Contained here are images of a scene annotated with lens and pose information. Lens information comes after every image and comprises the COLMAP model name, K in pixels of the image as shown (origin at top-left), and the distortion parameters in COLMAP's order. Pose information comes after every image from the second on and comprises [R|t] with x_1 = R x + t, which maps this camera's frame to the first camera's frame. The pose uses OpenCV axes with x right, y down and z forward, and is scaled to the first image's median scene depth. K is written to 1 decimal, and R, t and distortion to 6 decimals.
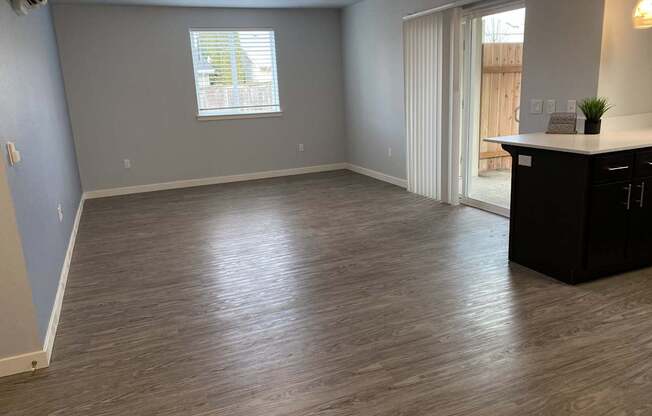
lens RADIAL K [[499.9, 0, 330.8], [0, 499.9, 204.8], [0, 0, 1]] dist [0.014432, -0.029639]
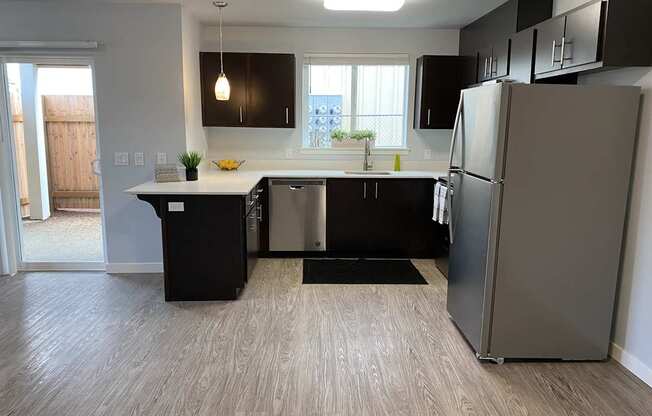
lens RADIAL K [[499.9, 0, 314.9], [0, 499.9, 212.1], [0, 0, 1]] dist [0.014432, -0.029639]
pose [[0.378936, -0.119802, 0.917636, -0.399386], [0.197399, 0.979228, 0.046328, -0.051721], [-0.904125, 0.163585, 0.394713, 0.215985]]
